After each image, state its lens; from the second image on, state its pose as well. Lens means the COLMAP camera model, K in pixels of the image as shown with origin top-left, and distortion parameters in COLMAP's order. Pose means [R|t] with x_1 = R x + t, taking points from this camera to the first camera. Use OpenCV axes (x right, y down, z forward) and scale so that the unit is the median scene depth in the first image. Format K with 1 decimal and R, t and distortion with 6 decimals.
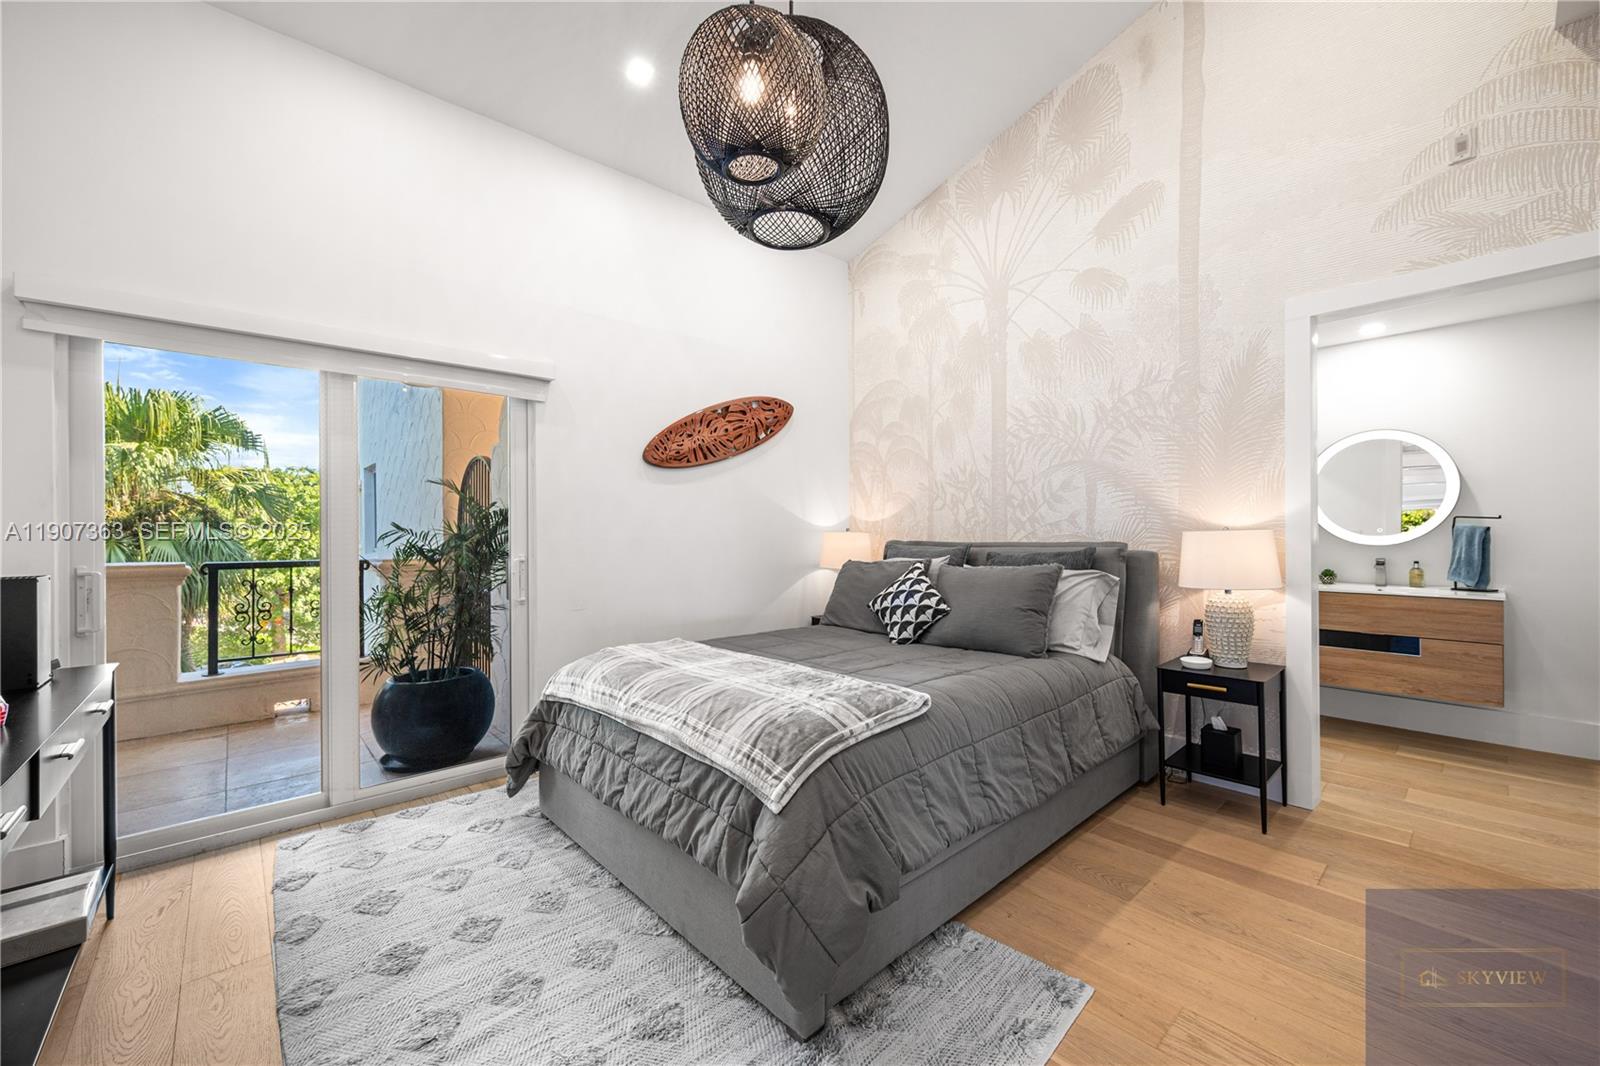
lens RADIAL K [[632.3, 0, 800.0], [0, 632.3, 533.0], [0, 0, 1]] dist [0.001286, 0.000168]
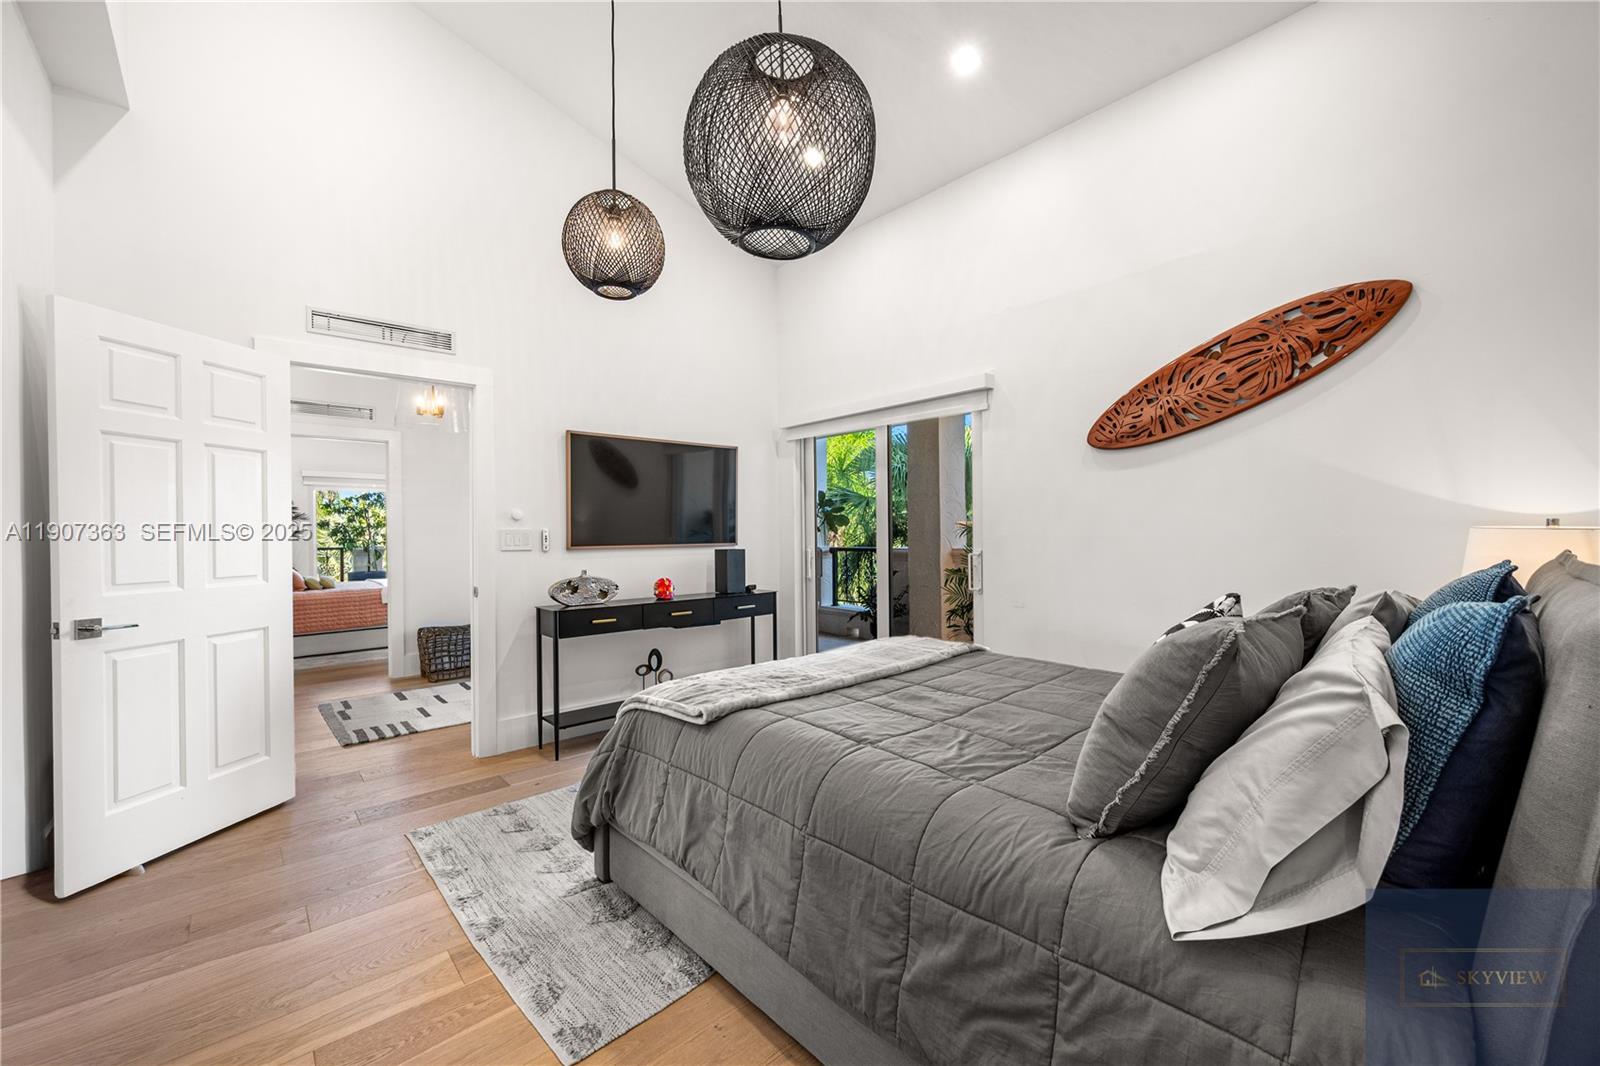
lens RADIAL K [[632.3, 0, 800.0], [0, 632.3, 533.0], [0, 0, 1]] dist [0.001286, 0.000168]
pose [[-0.009450, 0.010135, -0.999904, 0.583325], [0.008605, 0.999912, 0.010054, -0.007603], [0.999918, -0.008509, -0.009536, 0.588157]]
